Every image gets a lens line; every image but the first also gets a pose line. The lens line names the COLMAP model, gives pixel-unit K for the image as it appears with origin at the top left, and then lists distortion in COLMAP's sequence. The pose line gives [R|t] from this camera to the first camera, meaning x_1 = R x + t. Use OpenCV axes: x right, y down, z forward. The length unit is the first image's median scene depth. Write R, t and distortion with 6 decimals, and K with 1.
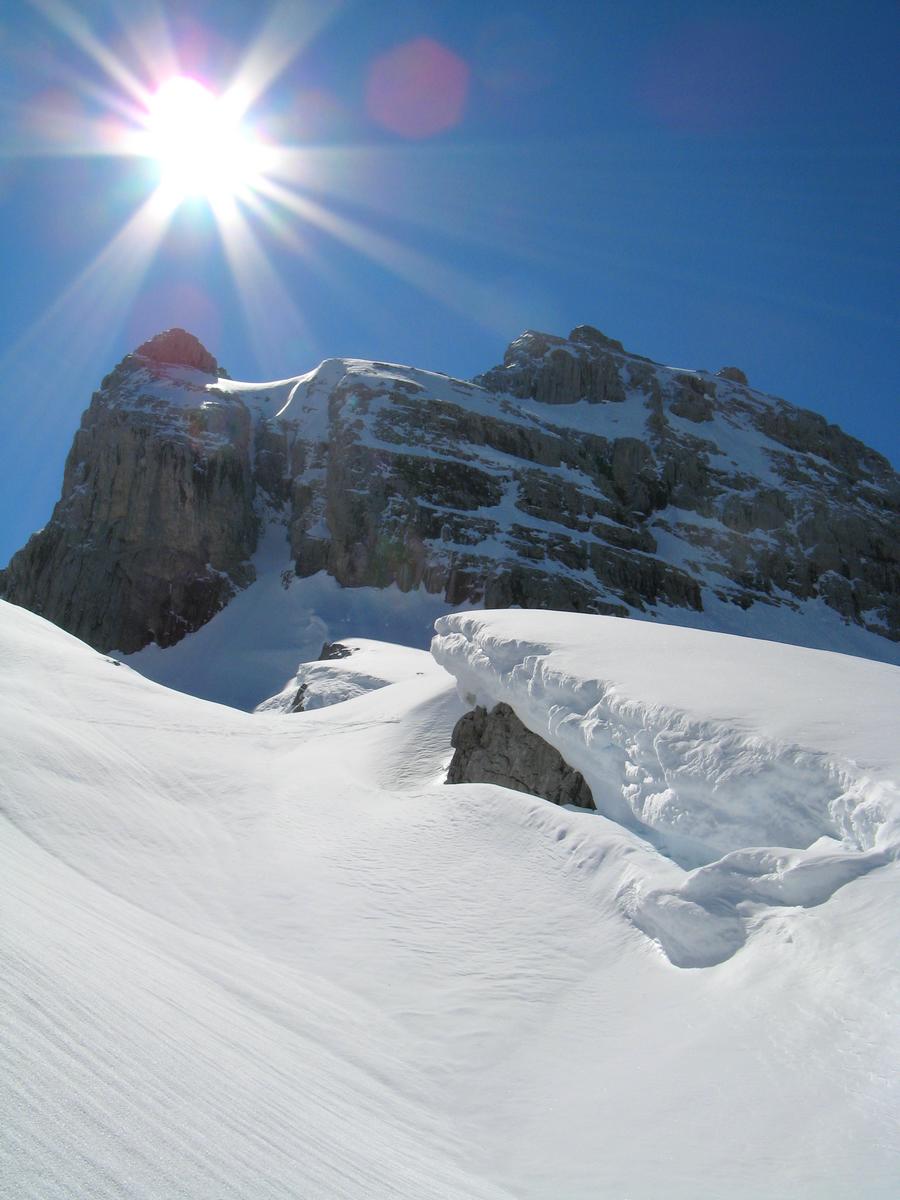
lens RADIAL K [[1219.6, 0, 450.0], [0, 1219.6, 600.0], [0, 0, 1]] dist [-0.193988, 0.013095]
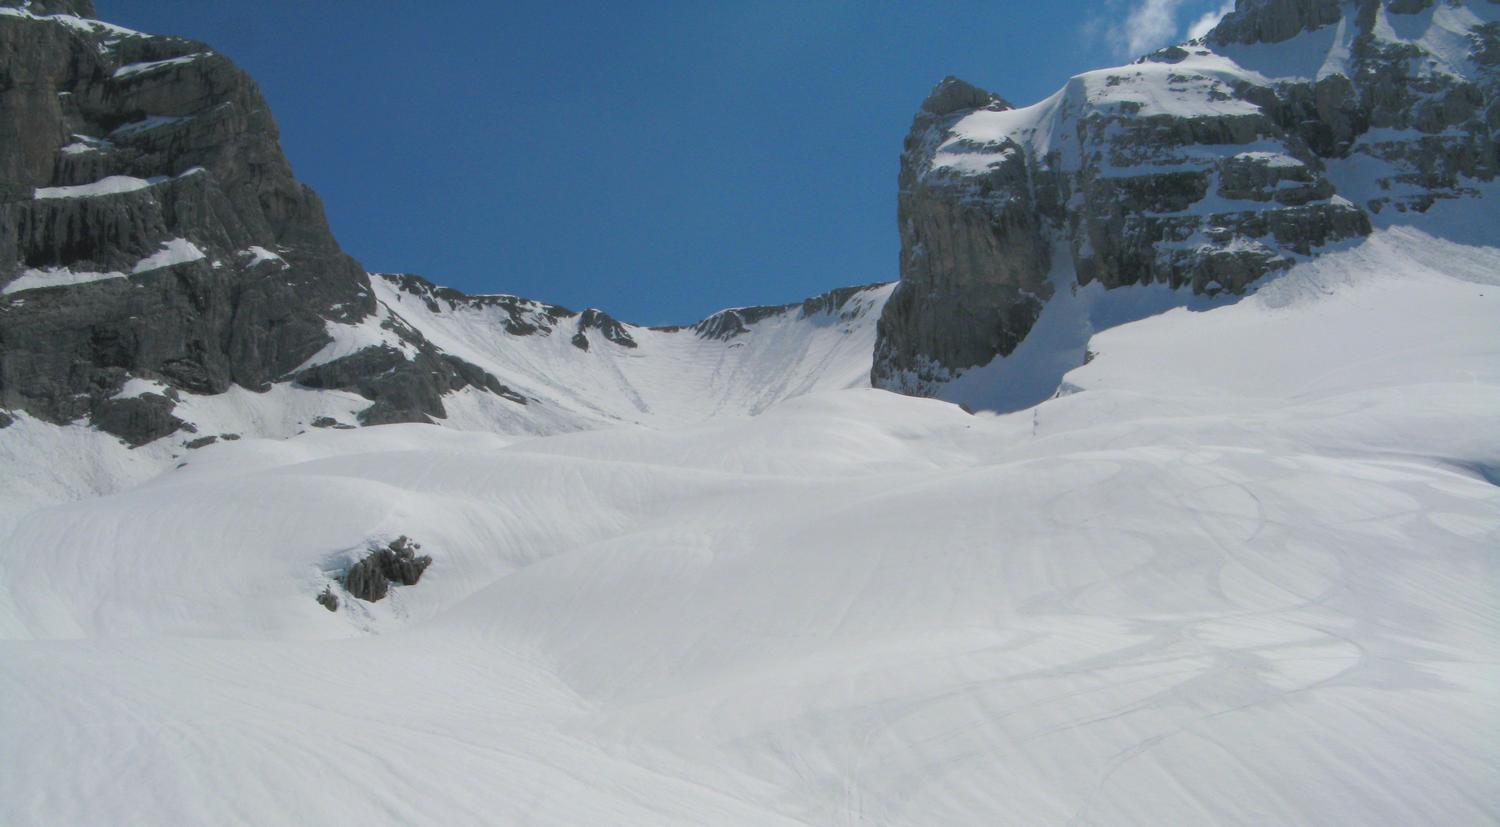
lens RADIAL K [[1625.2, 0, 750.0], [0, 1625.2, 413.5], [0, 0, 1]] dist [-0.022415, -0.018317]
pose [[0.876323, -0.233419, -0.421396, 0.286298], [0.293893, 0.952162, 0.083751, -0.139961], [0.381688, -0.197238, 0.903001, -0.857167]]
